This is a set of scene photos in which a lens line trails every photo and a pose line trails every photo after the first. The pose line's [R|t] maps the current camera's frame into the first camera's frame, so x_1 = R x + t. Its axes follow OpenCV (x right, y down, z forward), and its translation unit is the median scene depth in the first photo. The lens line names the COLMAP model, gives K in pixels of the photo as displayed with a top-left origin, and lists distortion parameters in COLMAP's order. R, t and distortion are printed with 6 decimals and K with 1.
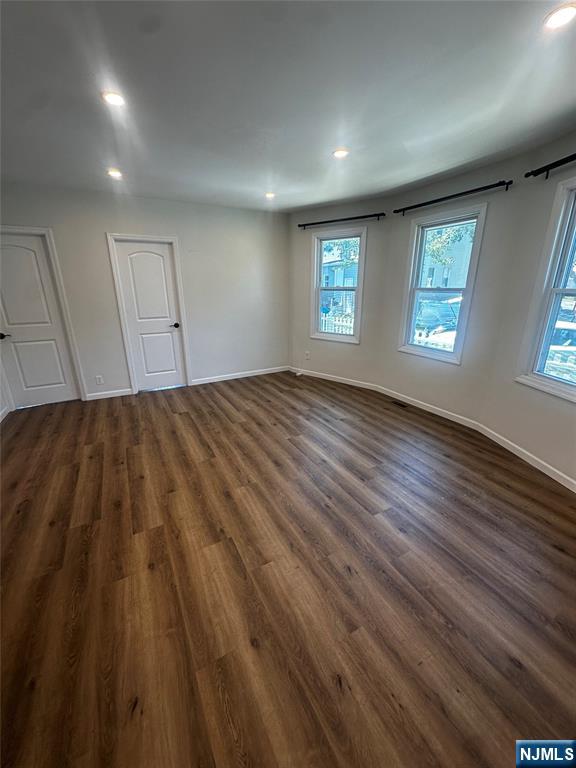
lens RADIAL K [[307.7, 0, 288.4], [0, 307.7, 382.1], [0, 0, 1]] dist [-0.002424, 0.000300]
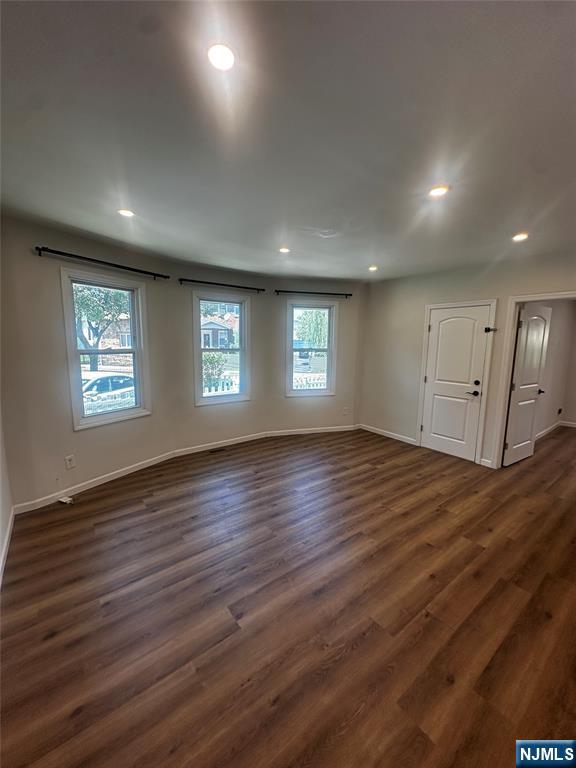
lens RADIAL K [[307.7, 0, 288.4], [0, 307.7, 382.1], [0, 0, 1]] dist [-0.002424, 0.000300]
pose [[-0.152752, -0.130292, 0.979638, -0.964158], [0.285963, 0.943038, 0.170014, -0.365442], [-0.945987, 0.306110, -0.106792, 1.073565]]
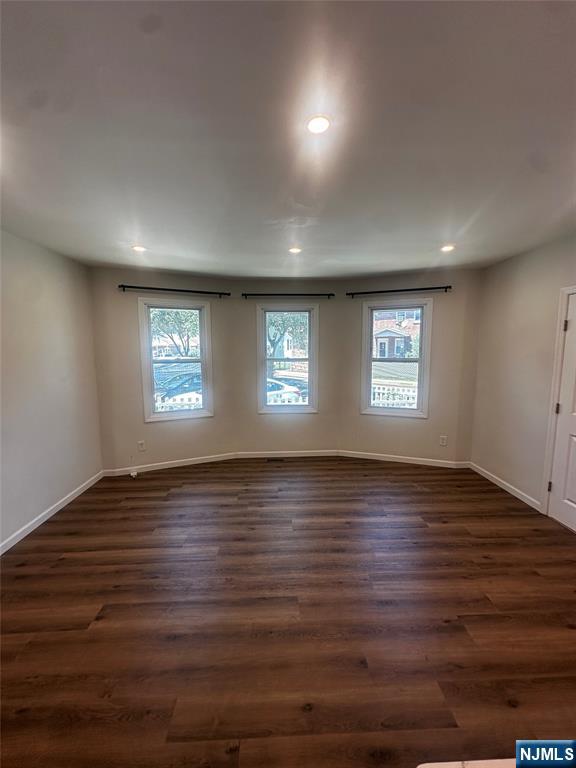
lens RADIAL K [[307.7, 0, 288.4], [0, 307.7, 382.1], [0, 0, 1]] dist [-0.002424, 0.000300]
pose [[0.442154, -0.096374, 0.891747, -0.764942], [0.273523, 0.961342, -0.031725, -0.198848], [-0.854216, 0.257941, 0.451421, 0.523933]]
